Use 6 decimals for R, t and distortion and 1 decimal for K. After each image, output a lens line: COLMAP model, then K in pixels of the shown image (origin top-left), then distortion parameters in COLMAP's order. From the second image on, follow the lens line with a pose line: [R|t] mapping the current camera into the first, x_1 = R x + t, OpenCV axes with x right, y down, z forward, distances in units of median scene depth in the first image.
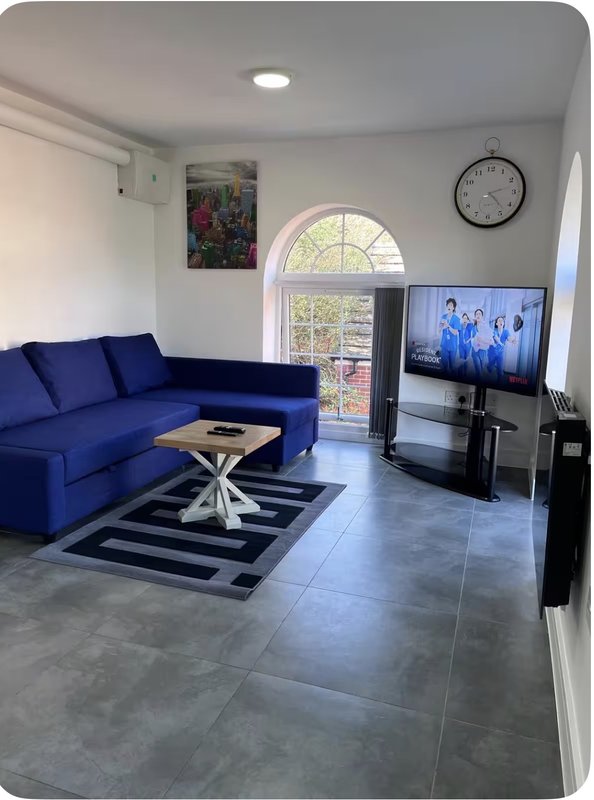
lens RADIAL K [[618.1, 0, 297.0], [0, 618.1, 400.0], [0, 0, 1]] dist [0.035388, -0.002428]
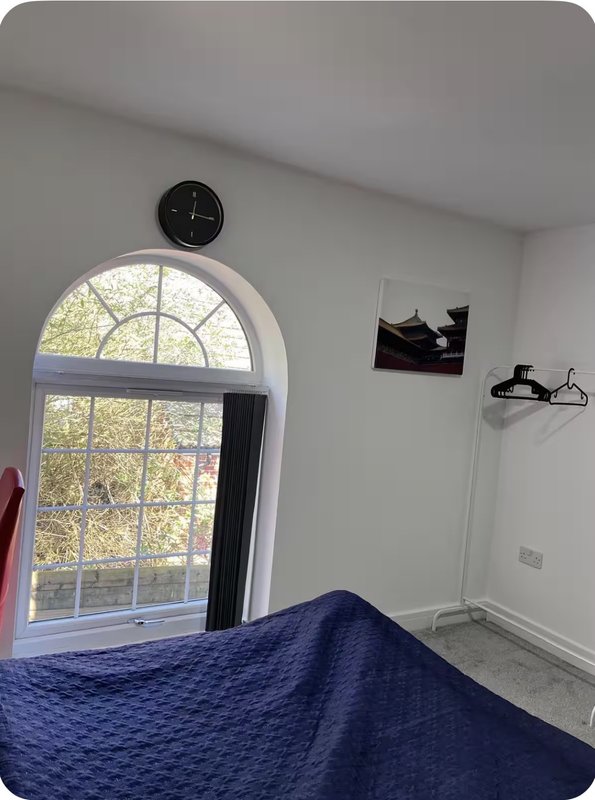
lens RADIAL K [[618.1, 0, 297.5], [0, 618.1, 400.0], [0, 0, 1]] dist [0.035388, -0.002428]
pose [[0.636208, -0.007598, 0.771480, -0.343014], [0.052149, 0.998088, -0.033175, -0.166557], [-0.769753, 0.061338, 0.635388, 0.610892]]
